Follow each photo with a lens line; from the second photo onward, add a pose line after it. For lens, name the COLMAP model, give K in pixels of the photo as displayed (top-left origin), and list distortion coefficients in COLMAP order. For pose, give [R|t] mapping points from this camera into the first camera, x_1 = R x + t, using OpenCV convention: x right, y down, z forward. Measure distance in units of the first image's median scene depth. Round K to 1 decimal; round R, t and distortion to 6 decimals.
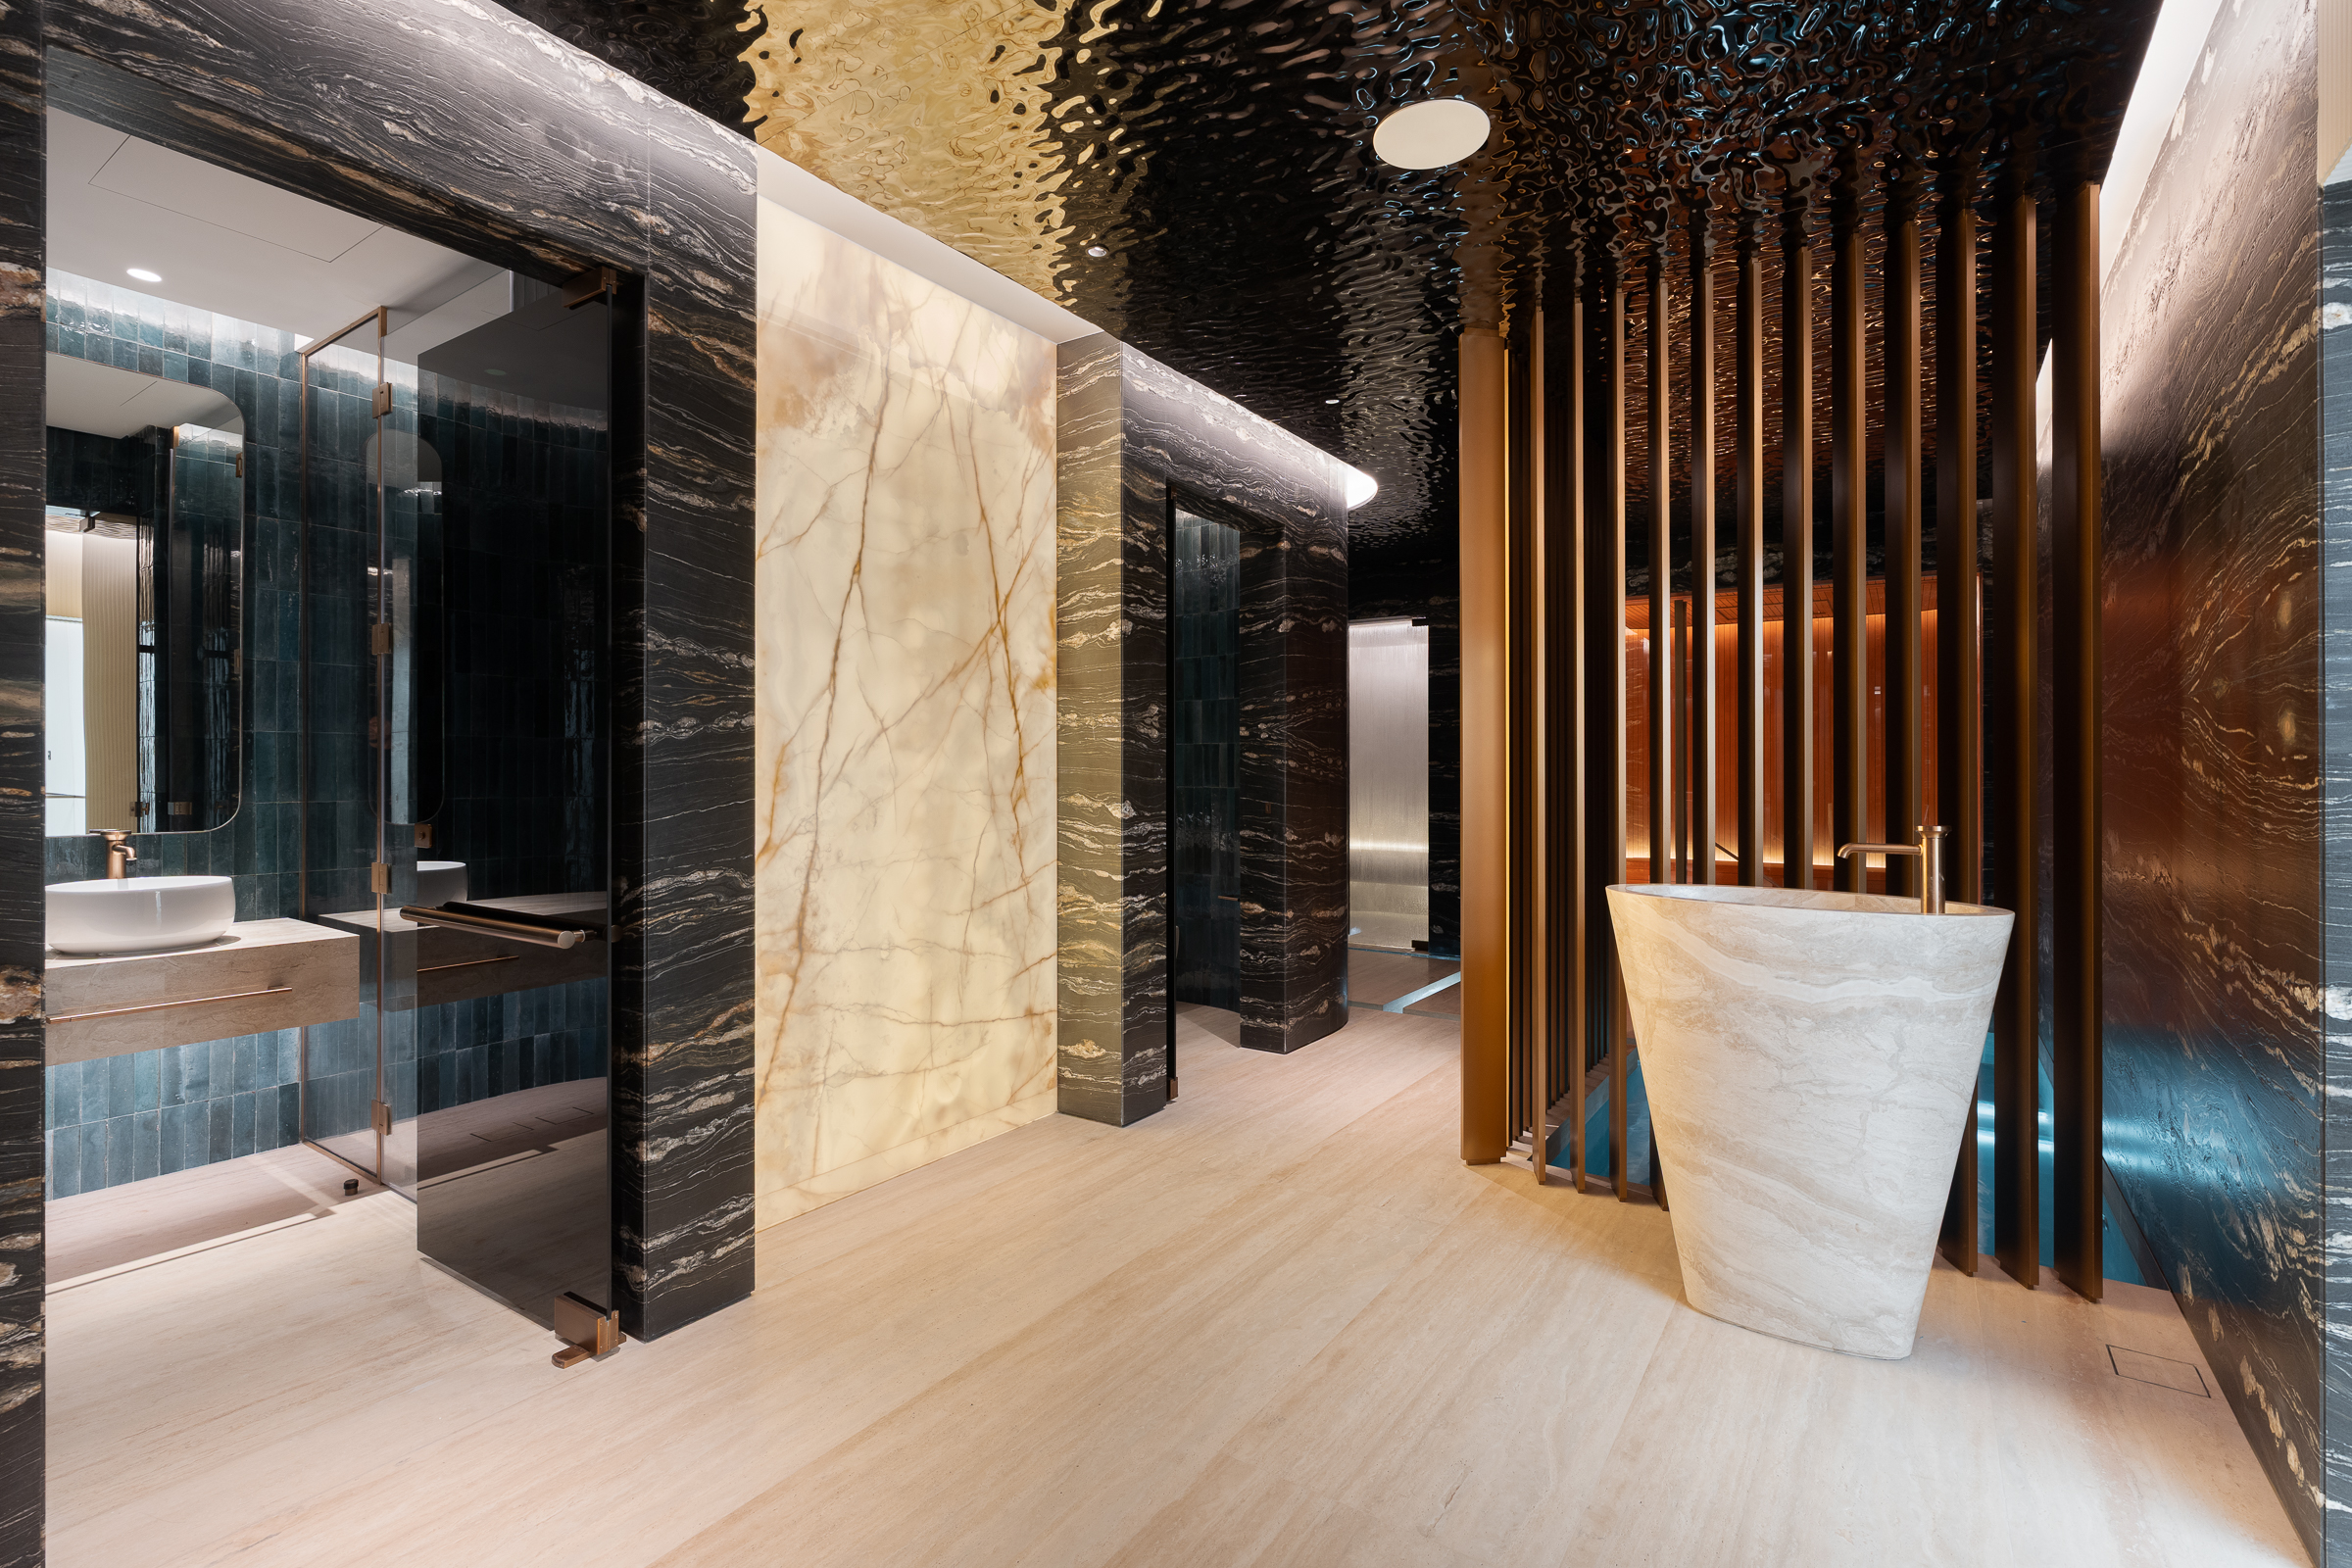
lens RADIAL K [[1077.3, 0, 1179.2], [0, 1077.3, 778.6], [0, 0, 1]] dist [-0.004674, 0.001092]
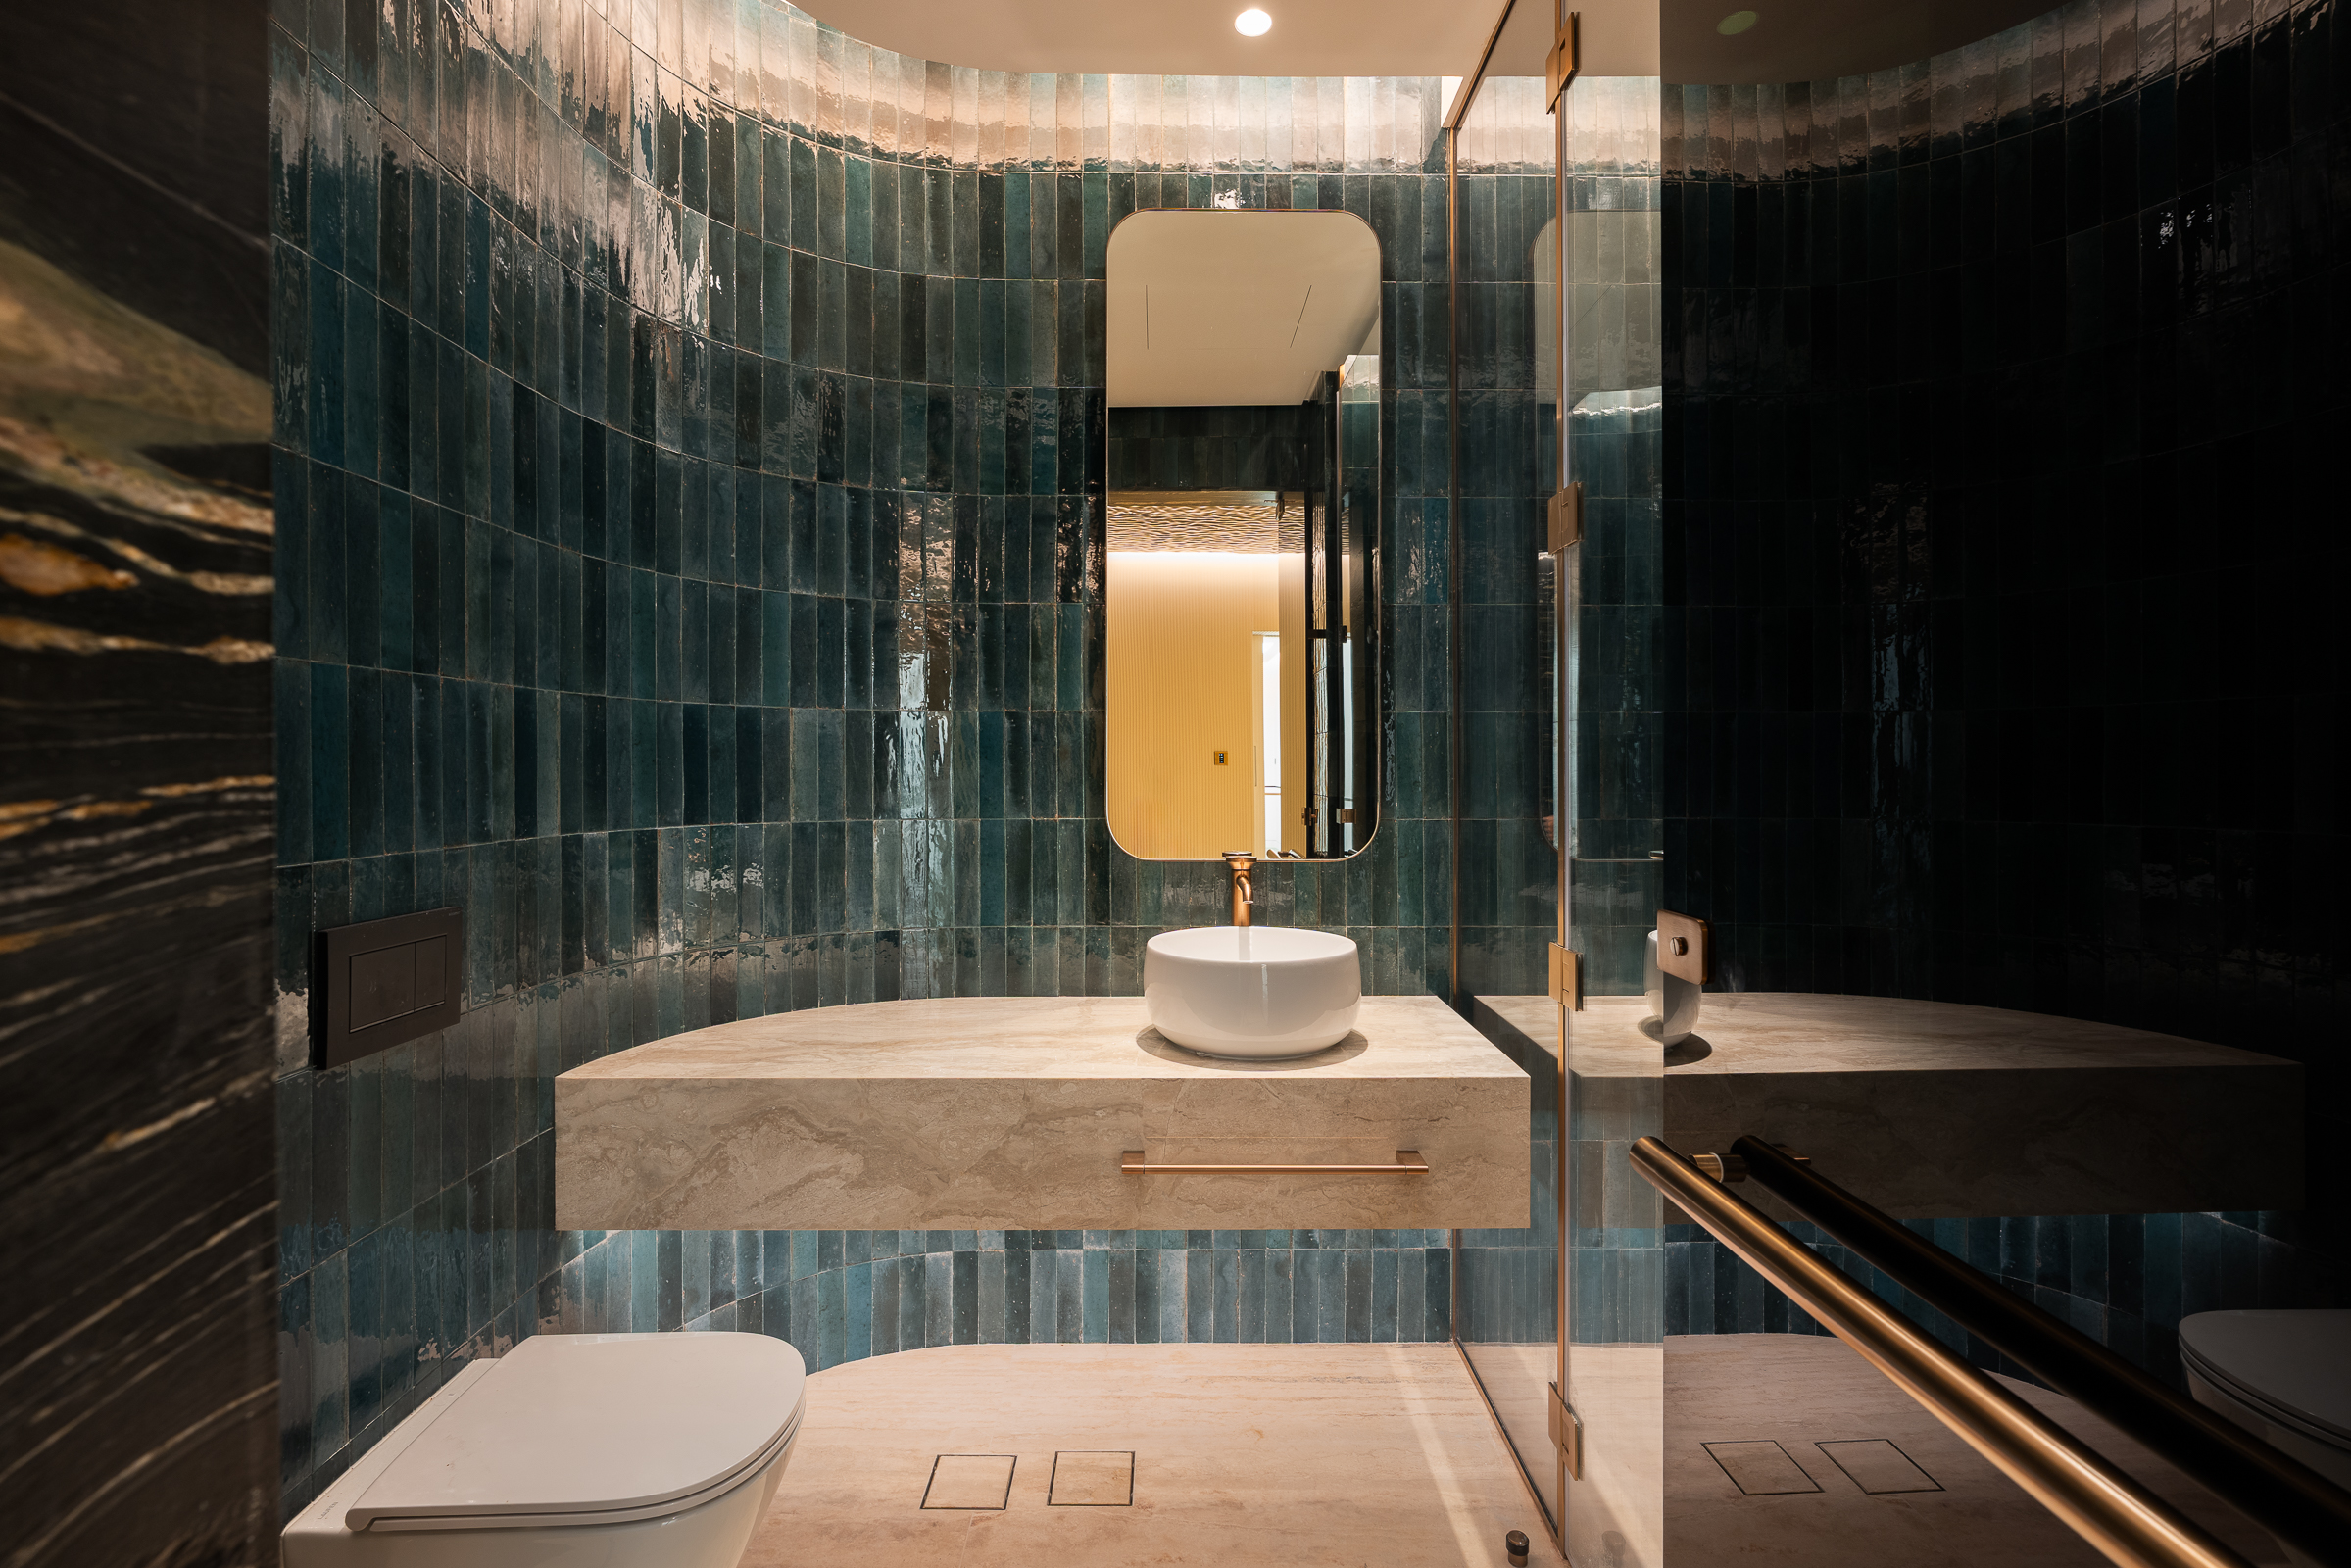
lens RADIAL K [[1076.9, 0, 1176.7], [0, 1076.9, 773.9], [0, 0, 1]] dist [-0.004674, 0.001092]
pose [[0.574862, 0.000258, -0.818250, -0.386357], [0.003271, 0.999991, 0.002613, -0.007975], [0.818244, -0.004178, 0.574856, 0.497643]]
